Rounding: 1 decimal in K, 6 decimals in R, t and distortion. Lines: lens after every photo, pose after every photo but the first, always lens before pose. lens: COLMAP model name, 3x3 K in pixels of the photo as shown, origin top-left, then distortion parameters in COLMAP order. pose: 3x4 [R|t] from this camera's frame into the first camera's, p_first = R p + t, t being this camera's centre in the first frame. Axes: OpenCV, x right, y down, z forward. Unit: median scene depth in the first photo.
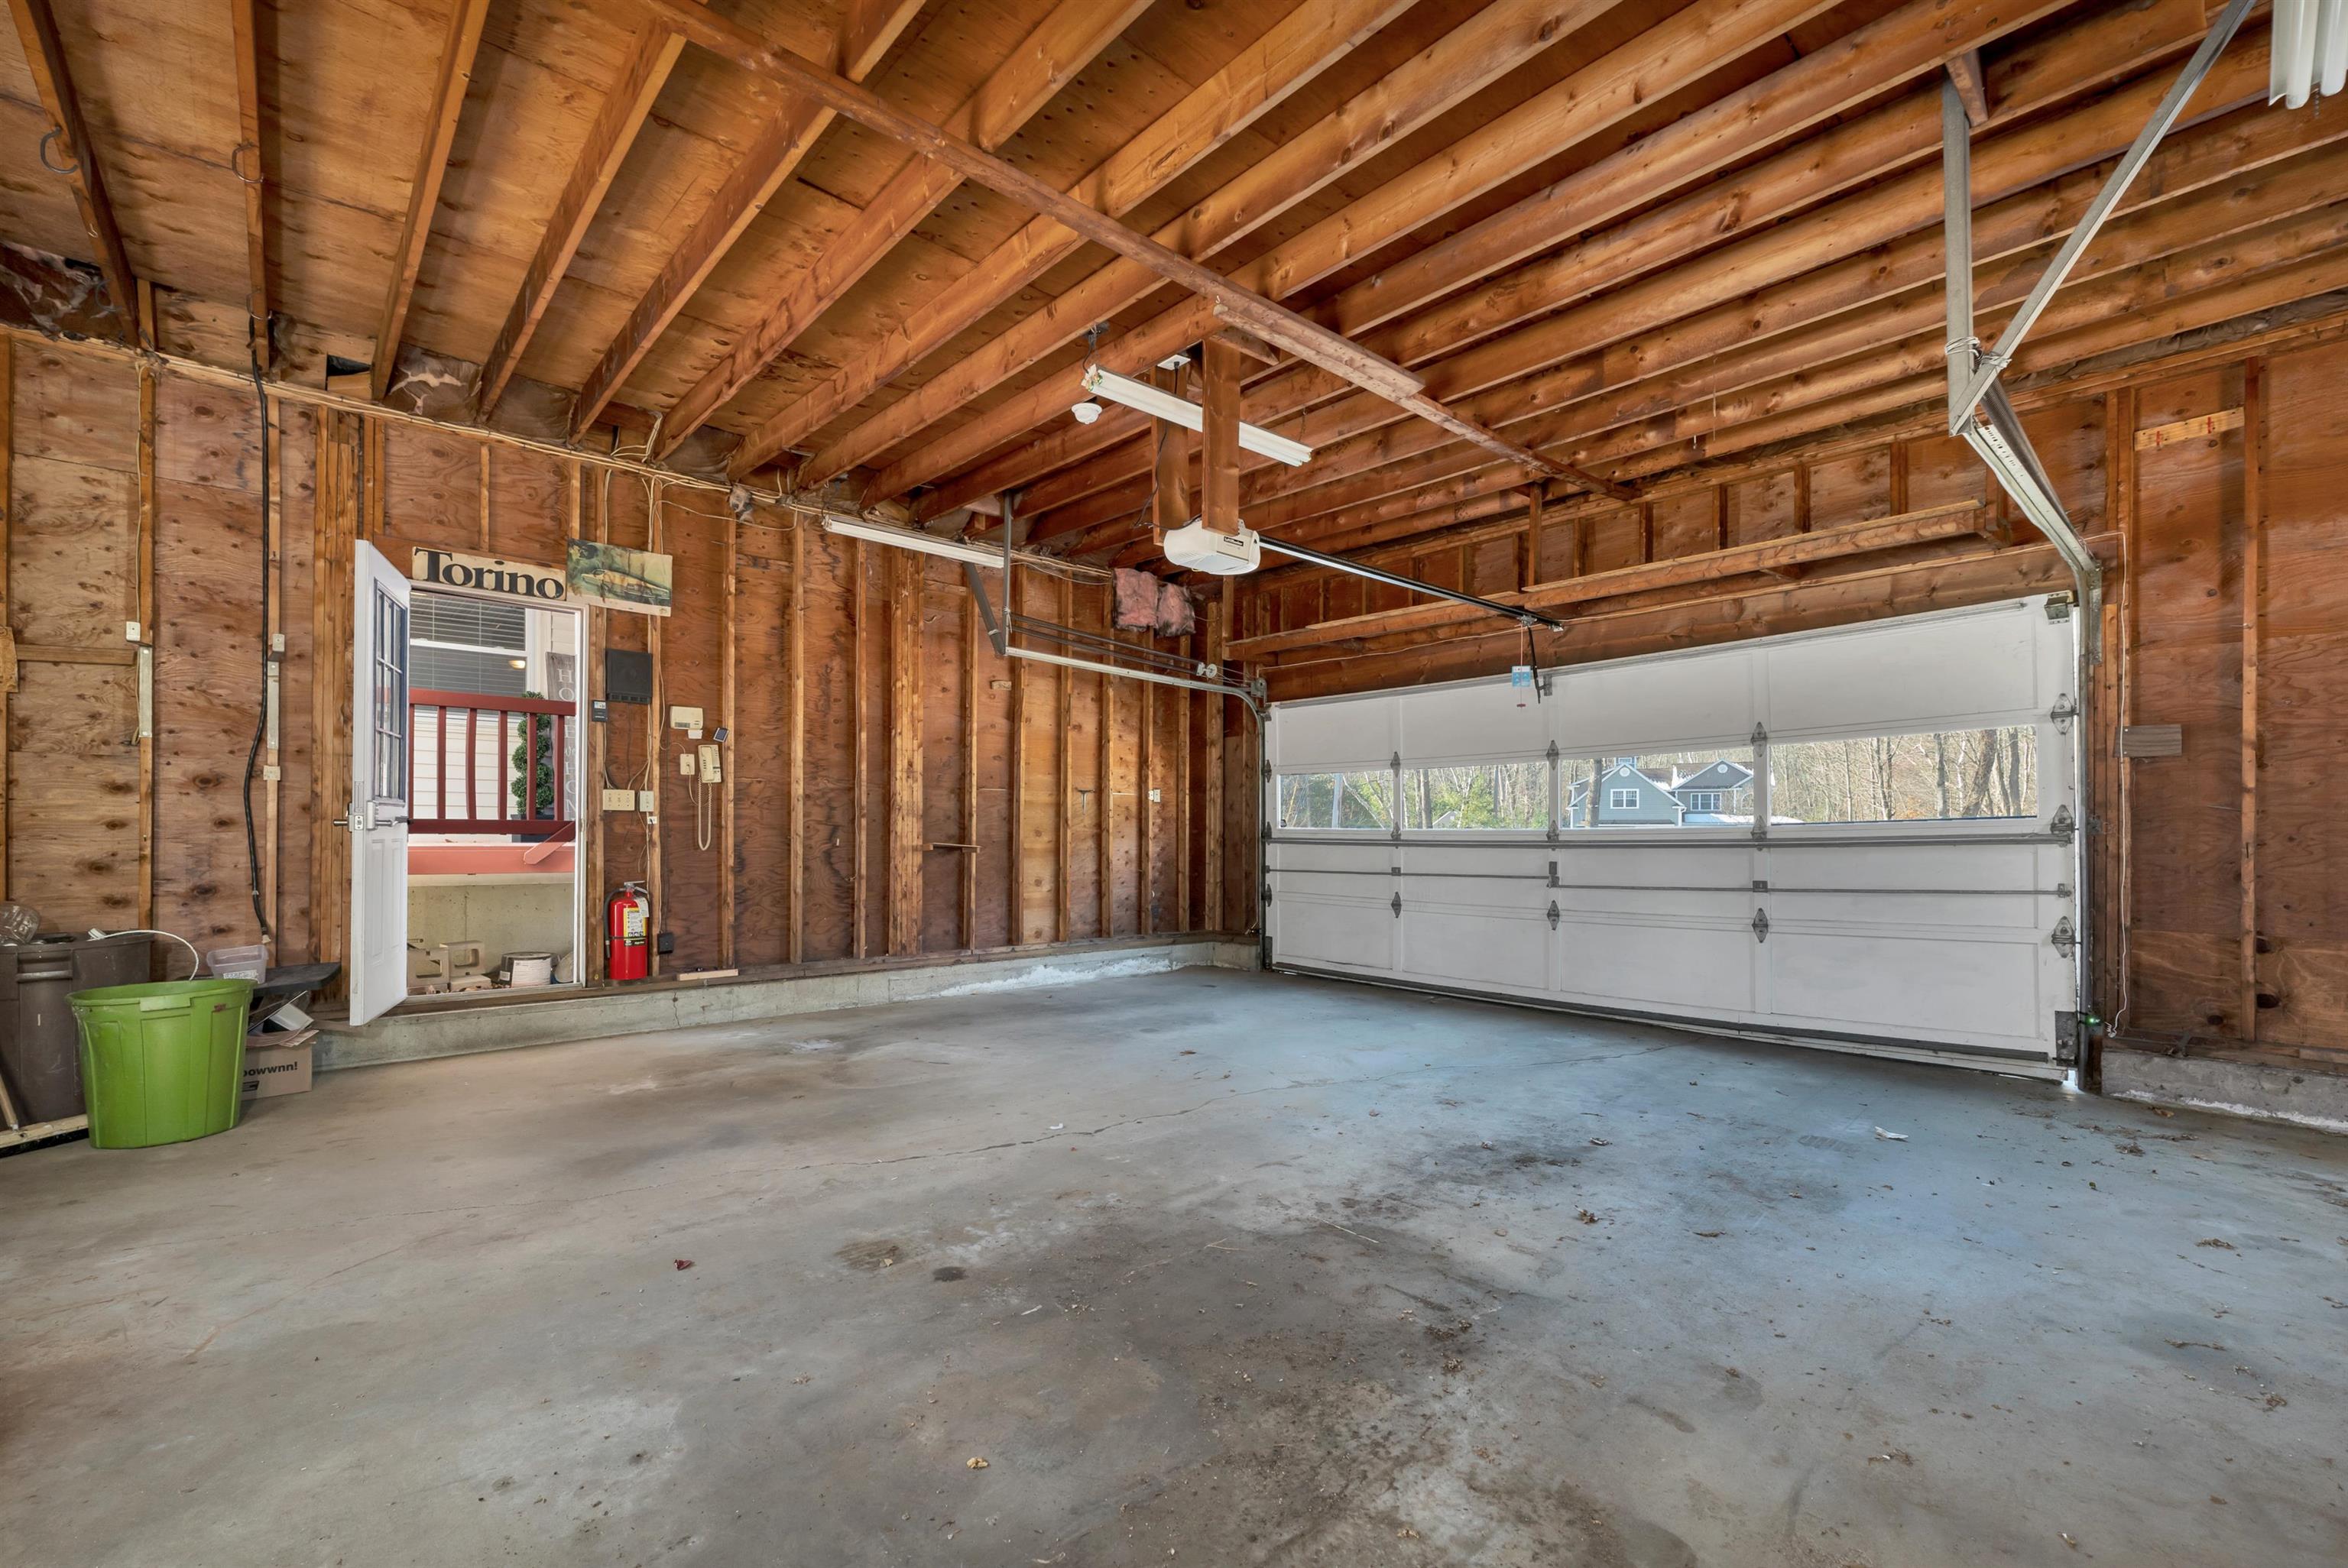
lens RADIAL K [[997.1, 0, 1171.4], [0, 997.1, 811.6], [0, 0, 1]] dist [-0.001404, 0.000082]
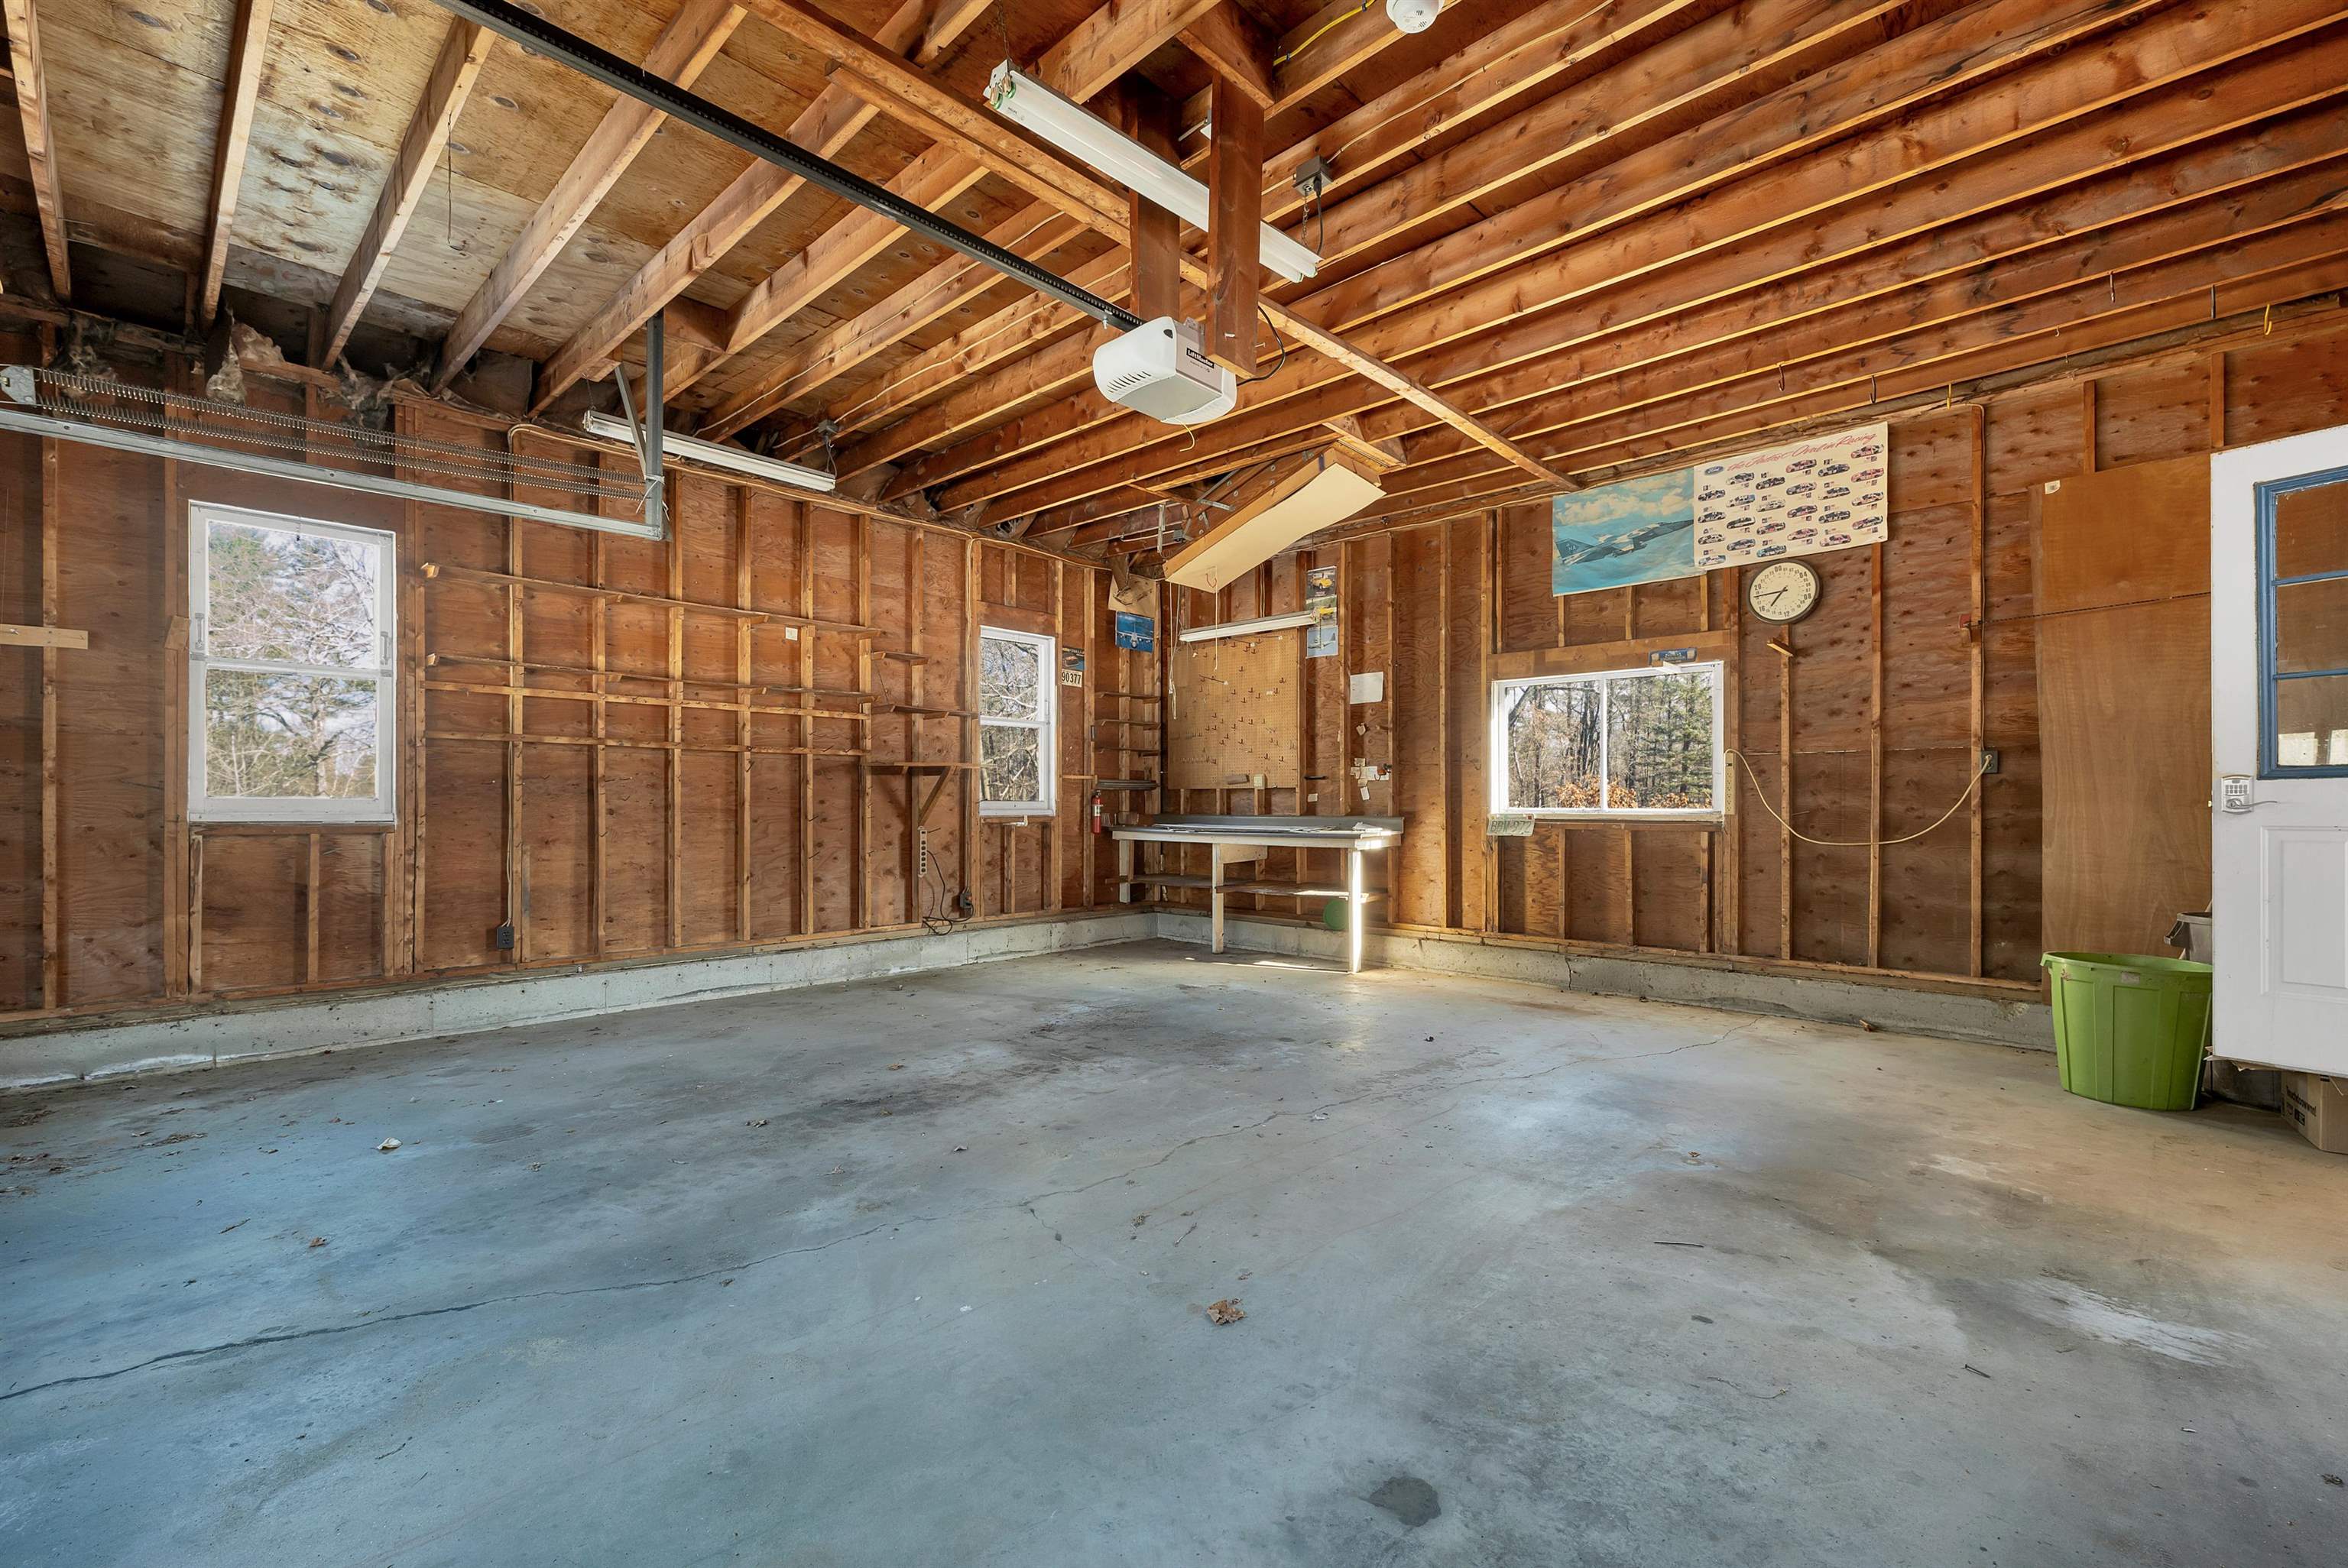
lens RADIAL K [[997.1, 0, 1171.4], [0, 997.1, 811.6], [0, 0, 1]] dist [-0.001404, 0.000082]
pose [[-0.996605, -0.006698, -0.082062, 0.122075], [-0.005108, 0.999795, -0.019573, 0.049013], [0.082177, -0.019087, -0.996435, 2.242777]]
